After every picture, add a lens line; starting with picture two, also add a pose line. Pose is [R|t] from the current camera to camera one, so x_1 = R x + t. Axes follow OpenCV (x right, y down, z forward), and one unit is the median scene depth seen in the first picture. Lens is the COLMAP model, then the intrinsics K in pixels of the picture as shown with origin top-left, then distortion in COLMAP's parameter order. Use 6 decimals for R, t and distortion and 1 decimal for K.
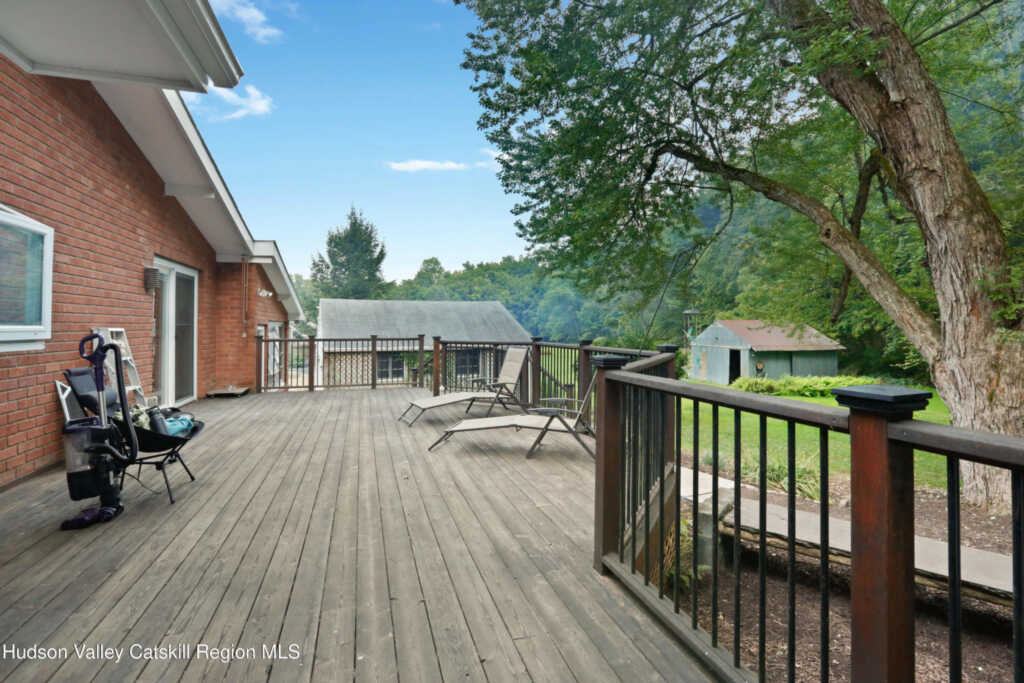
lens RADIAL K [[475.9, 0, 512.0], [0, 475.9, 341.5], [0, 0, 1]] dist [-0.003969, -0.000315]
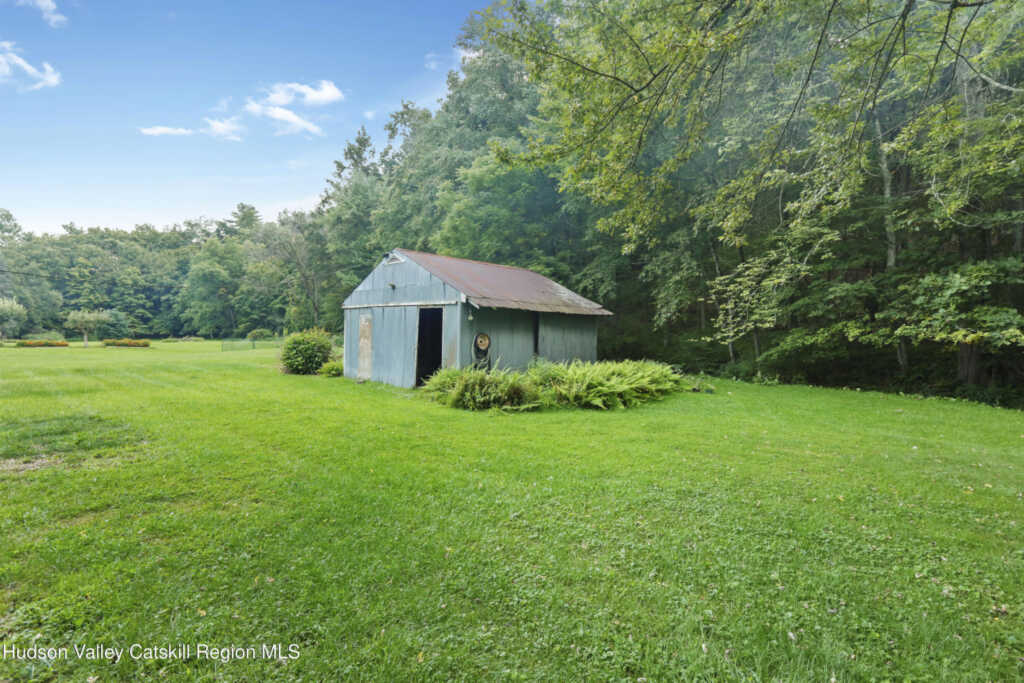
lens RADIAL K [[475.9, 0, 512.0], [0, 475.9, 341.5], [0, 0, 1]] dist [-0.003969, -0.000315]
pose [[0.809517, 0.010272, 0.587007, 0.282615], [-0.008872, 0.999947, -0.005264, 0.052430], [-0.587030, -0.000947, 0.809565, 0.624179]]
